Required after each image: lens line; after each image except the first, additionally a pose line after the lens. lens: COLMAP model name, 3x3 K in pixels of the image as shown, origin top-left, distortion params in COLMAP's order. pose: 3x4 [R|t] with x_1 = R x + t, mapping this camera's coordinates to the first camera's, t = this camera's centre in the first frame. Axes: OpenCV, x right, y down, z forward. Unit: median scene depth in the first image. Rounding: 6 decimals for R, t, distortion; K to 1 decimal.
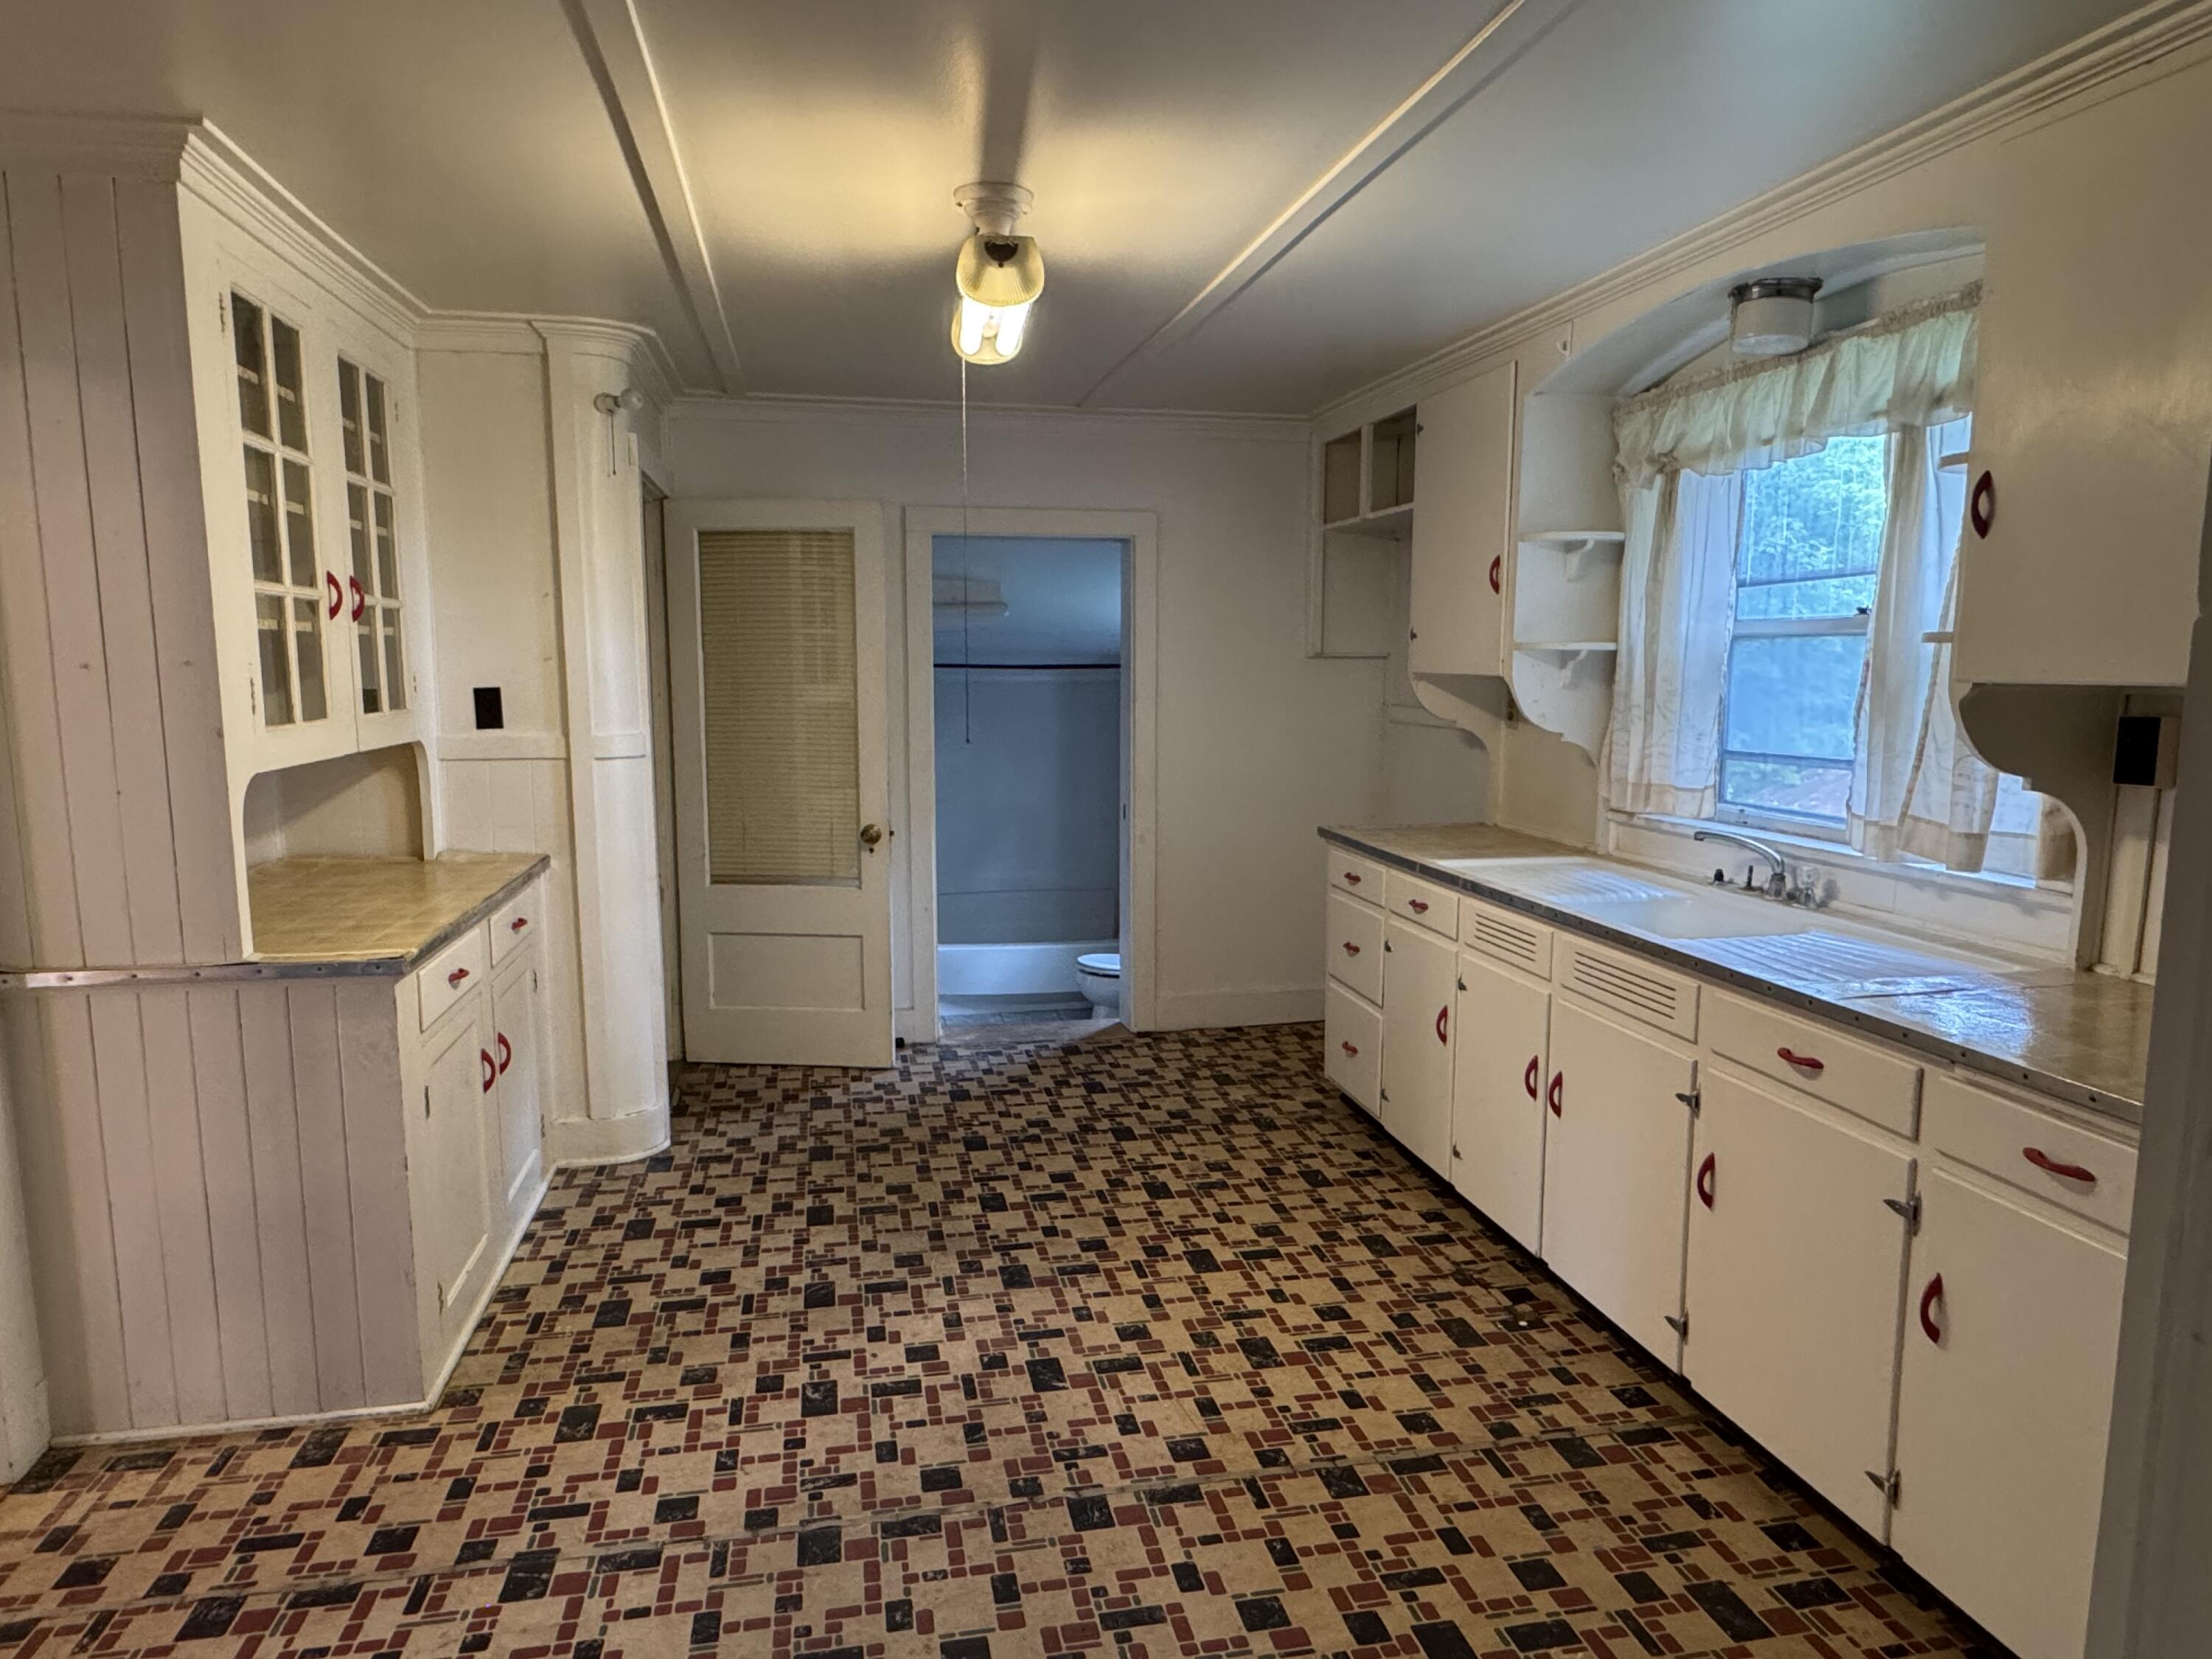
lens RADIAL K [[1372.5, 0, 1100.3], [0, 1372.5, 836.6], [0, 0, 1]] dist [-0.007488, 0.006700]
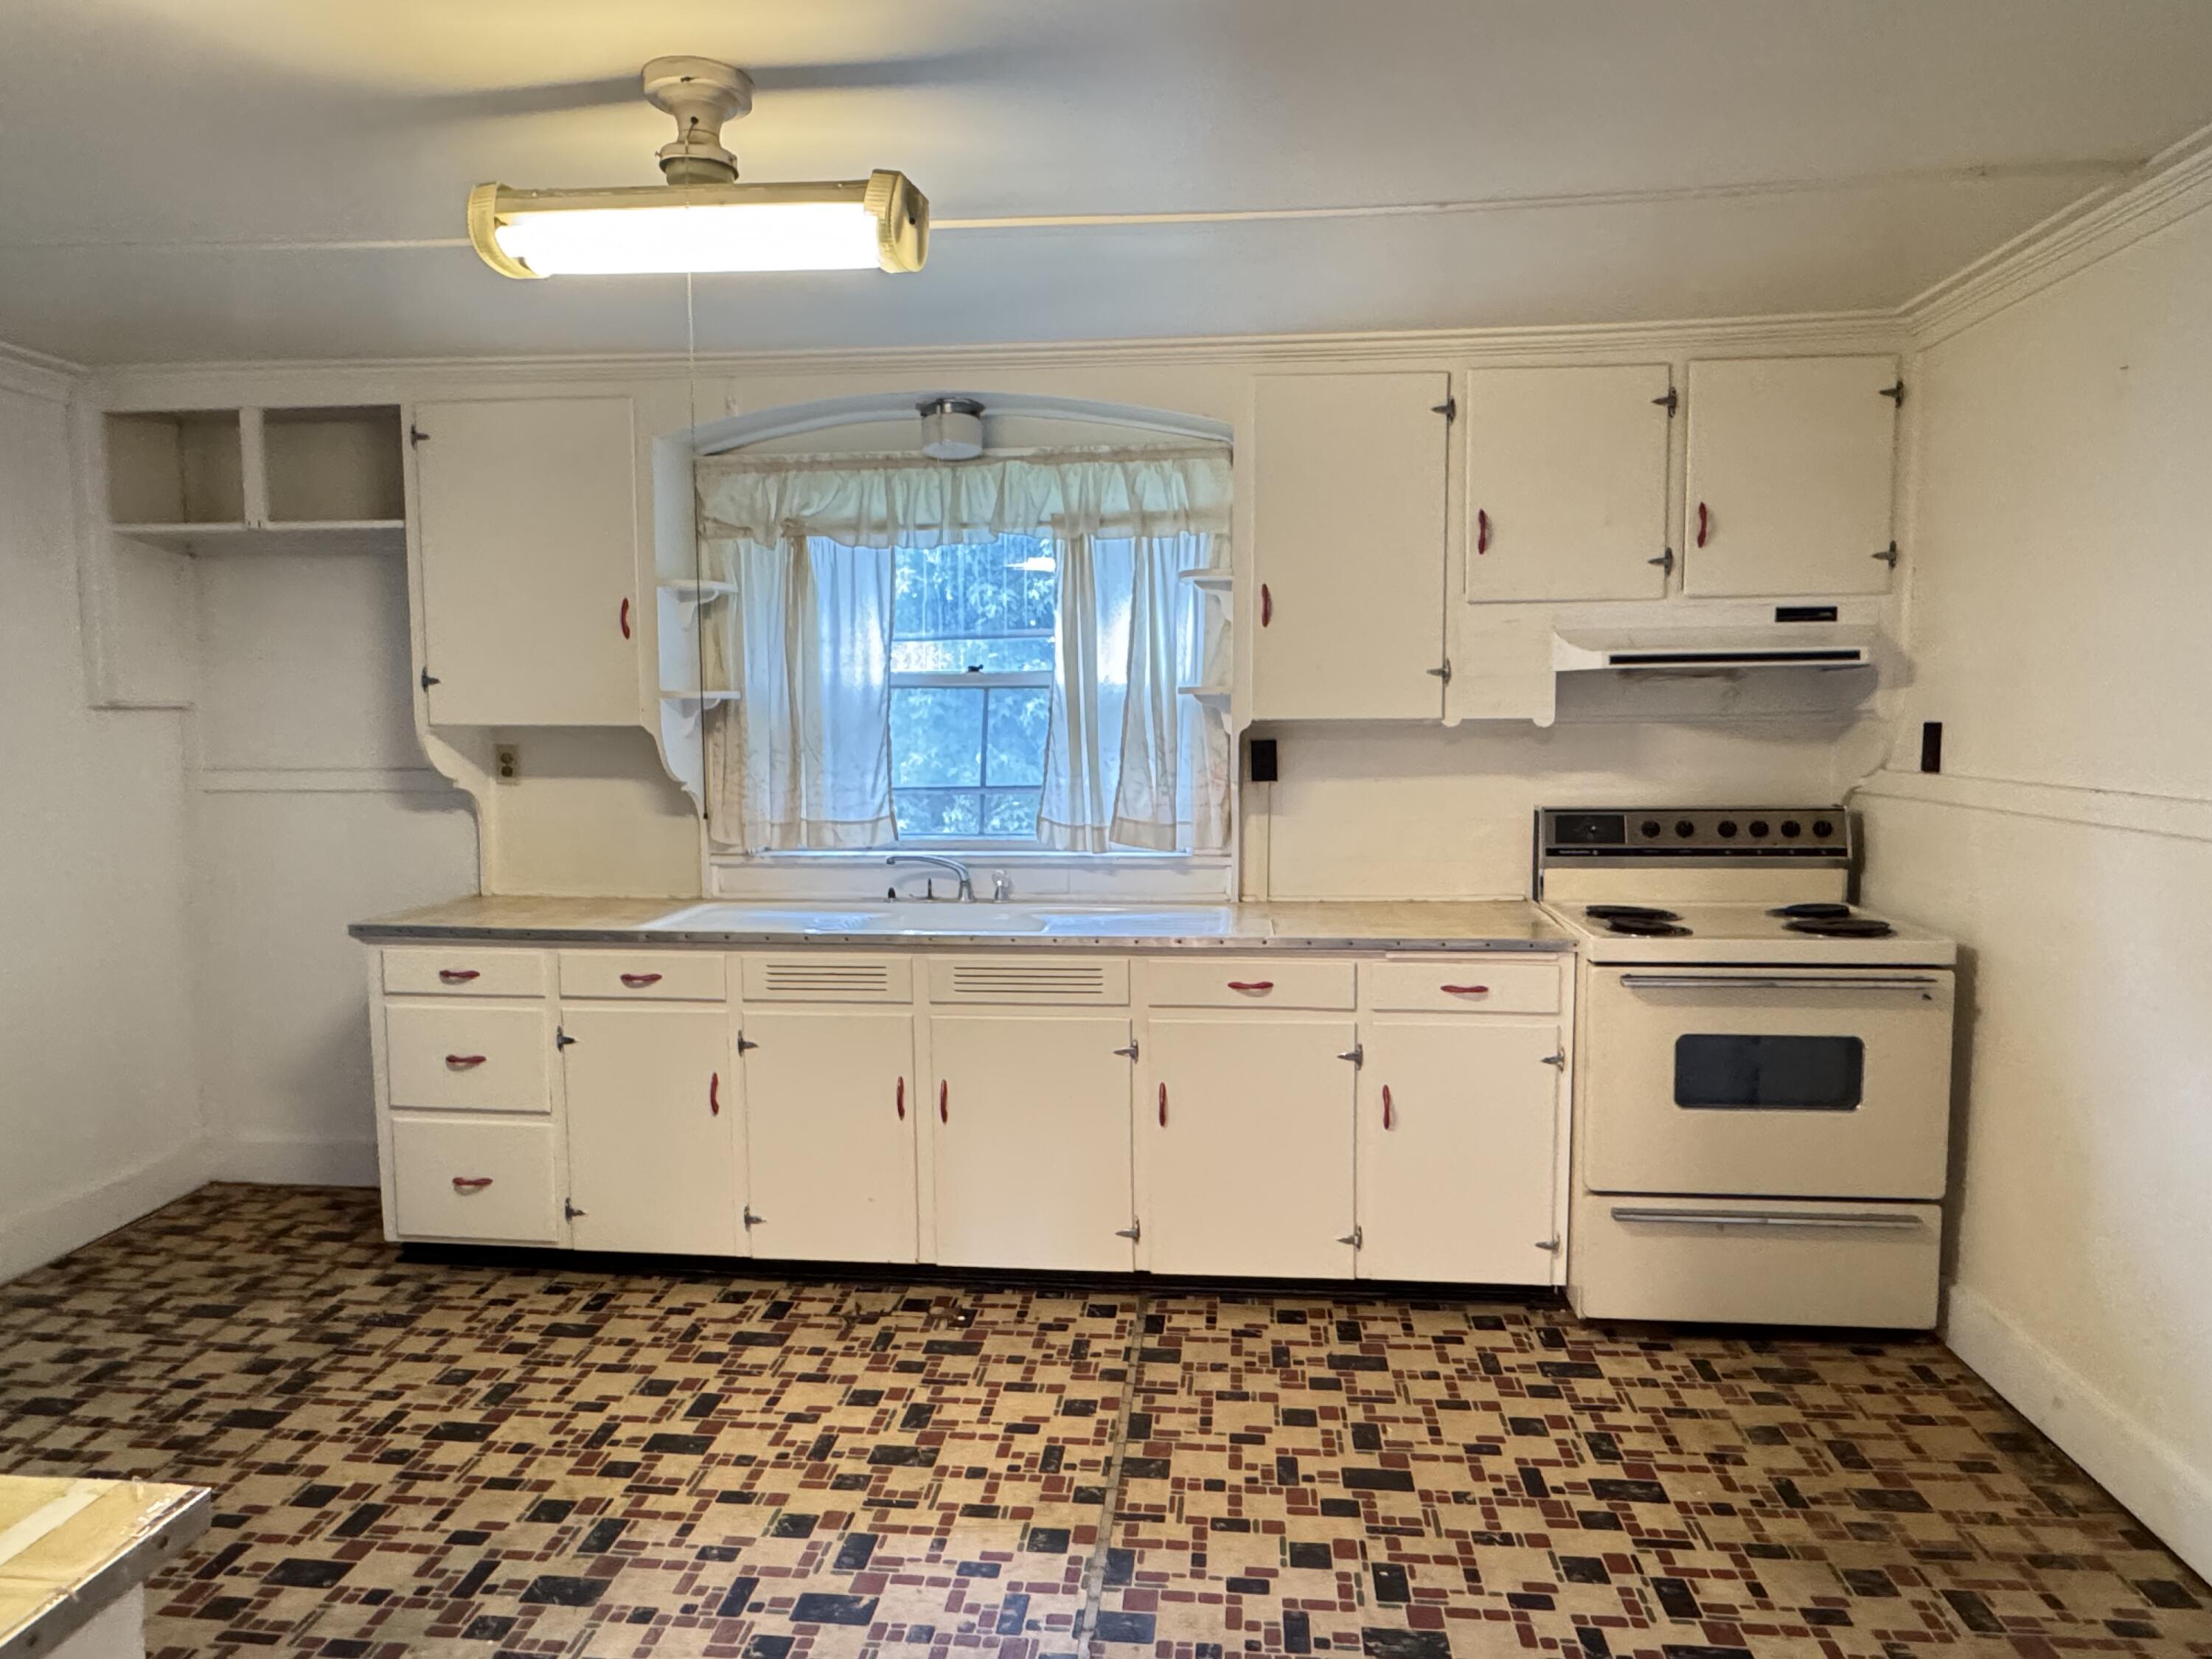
lens RADIAL K [[1372.5, 0, 1096.9], [0, 1372.5, 829.2], [0, 0, 1]] dist [-0.007488, 0.006700]
pose [[0.295357, -0.085024, 0.951596, -0.658347], [0.127093, 0.990676, 0.049068, -0.066398], [-0.946896, 0.106449, 0.303410, 0.532181]]
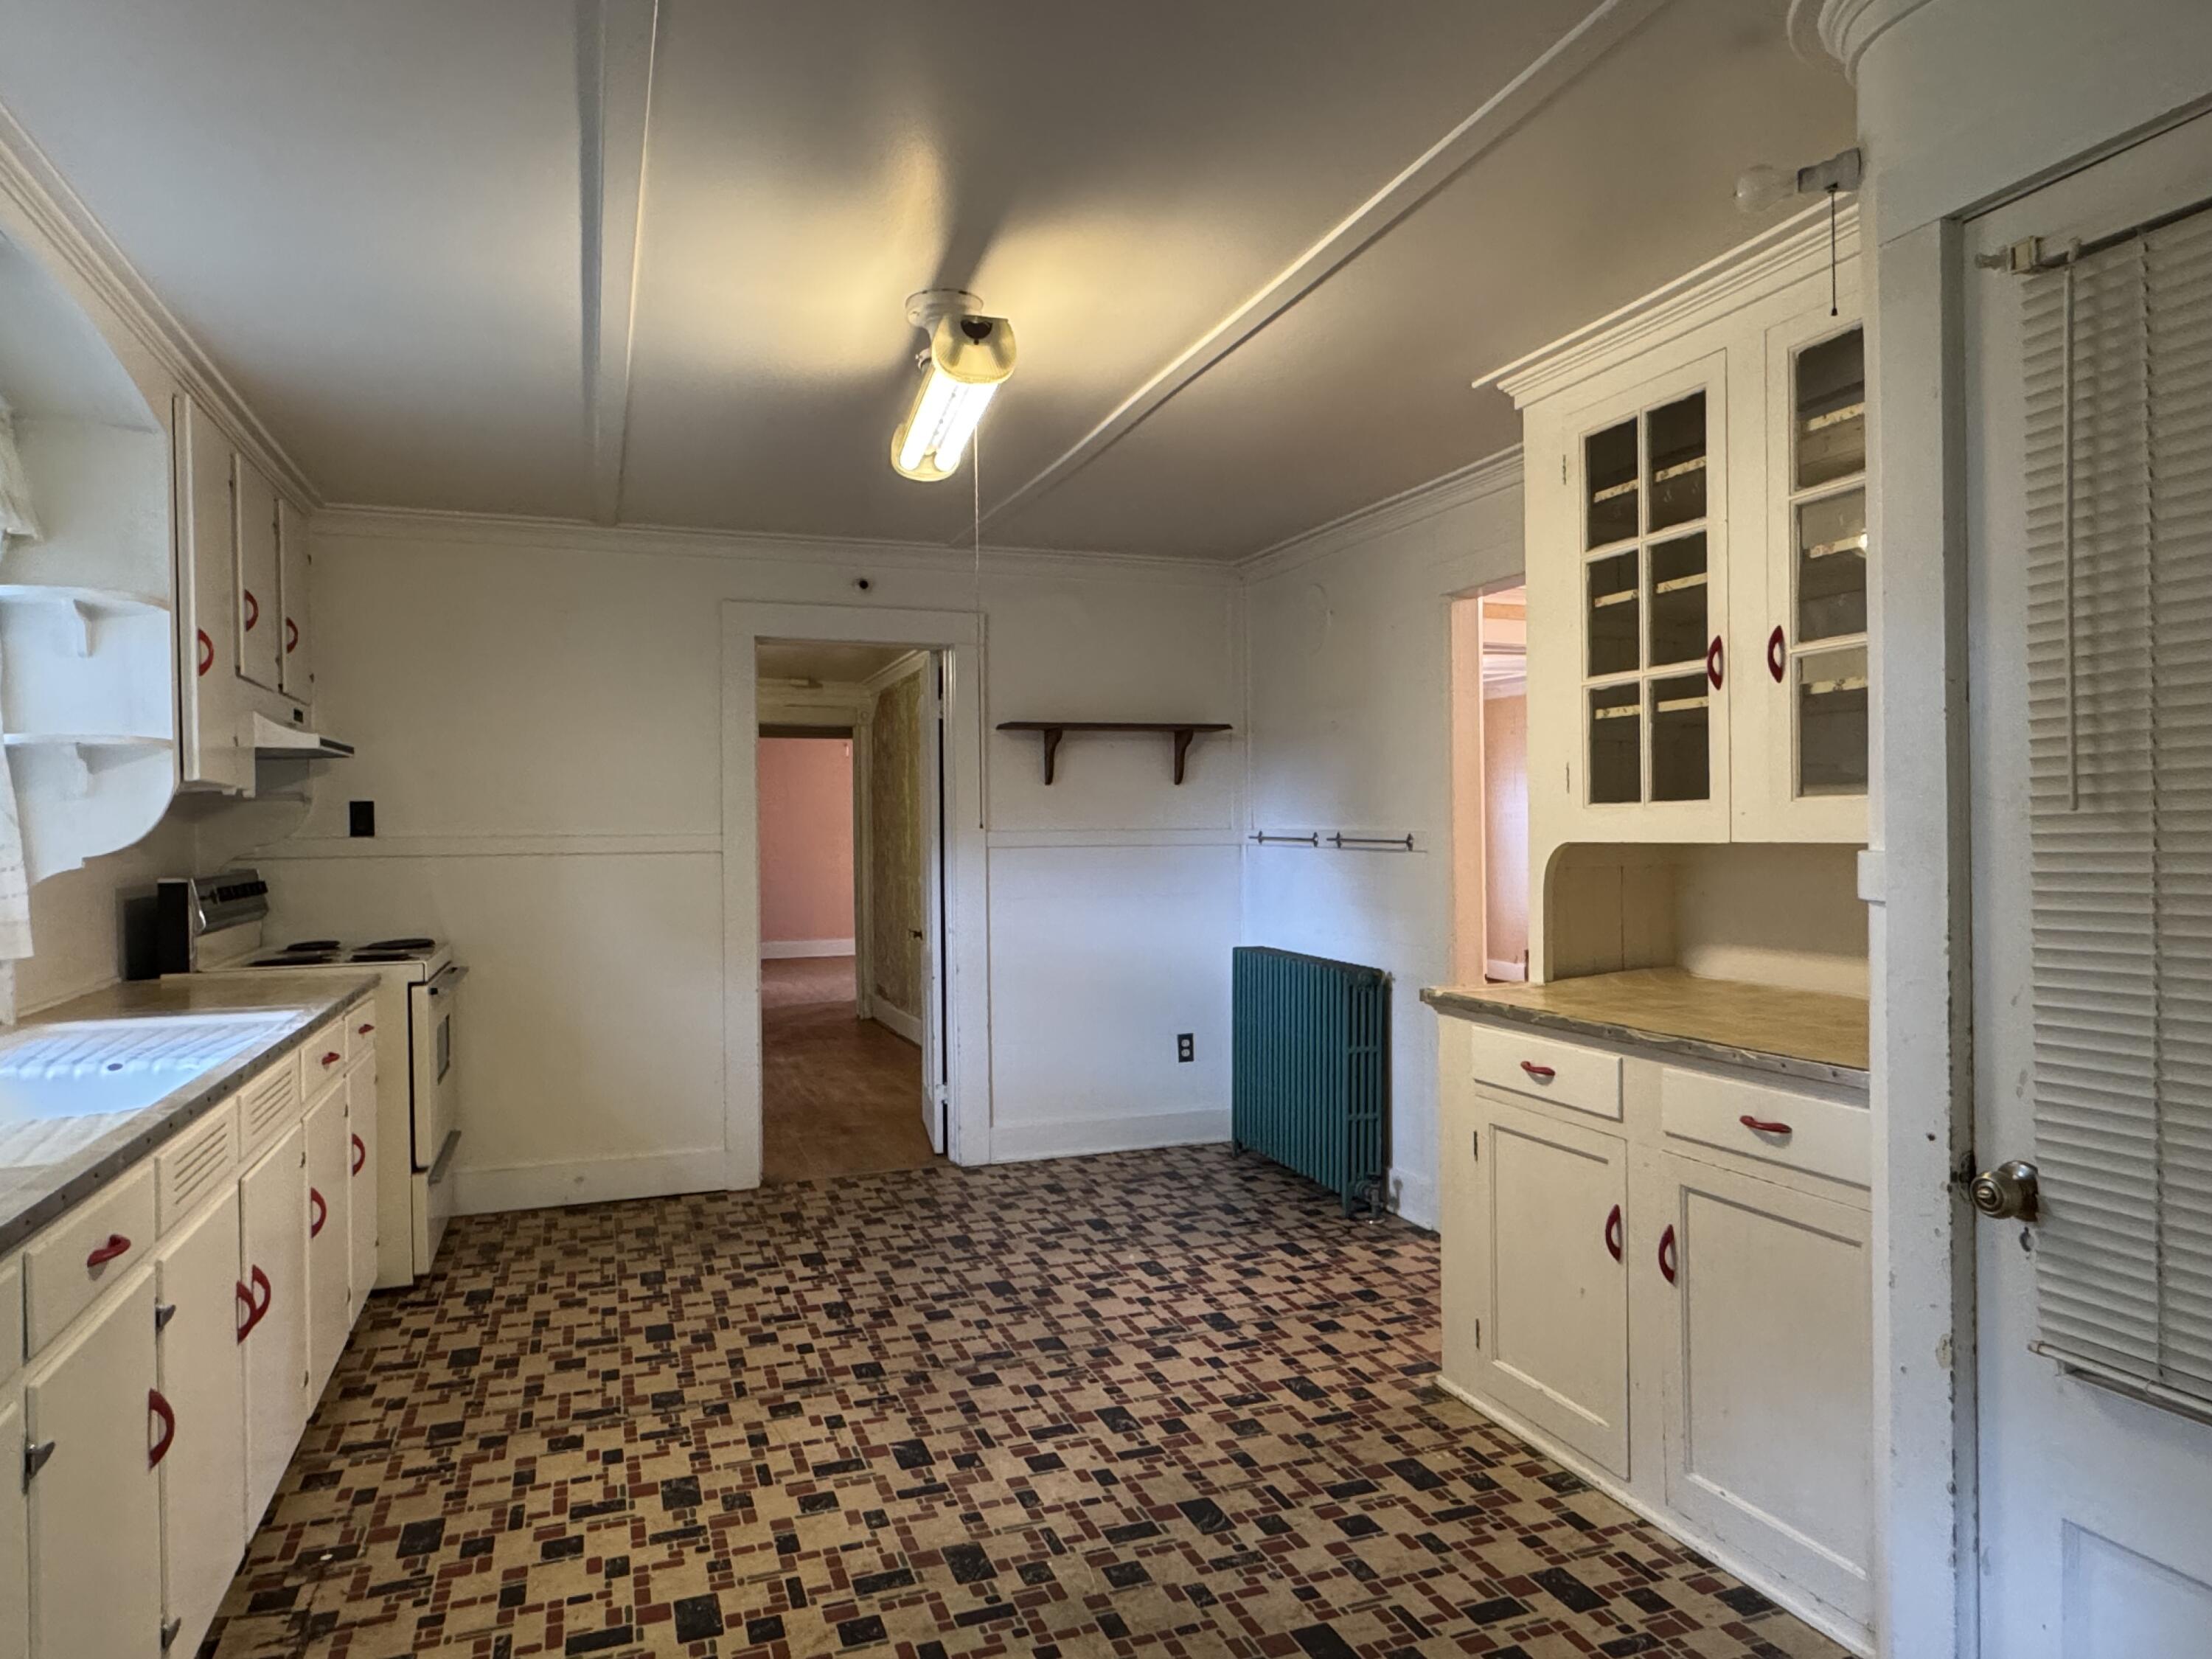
lens RADIAL K [[1372.5, 0, 1098.2], [0, 1372.5, 824.4], [0, 0, 1]] dist [-0.007488, 0.006700]
pose [[-0.987867, 0.013545, -0.154710, -0.023204], [-0.005897, 0.992199, 0.124522, -0.179578], [0.155190, 0.123924, -0.980081, 1.819106]]
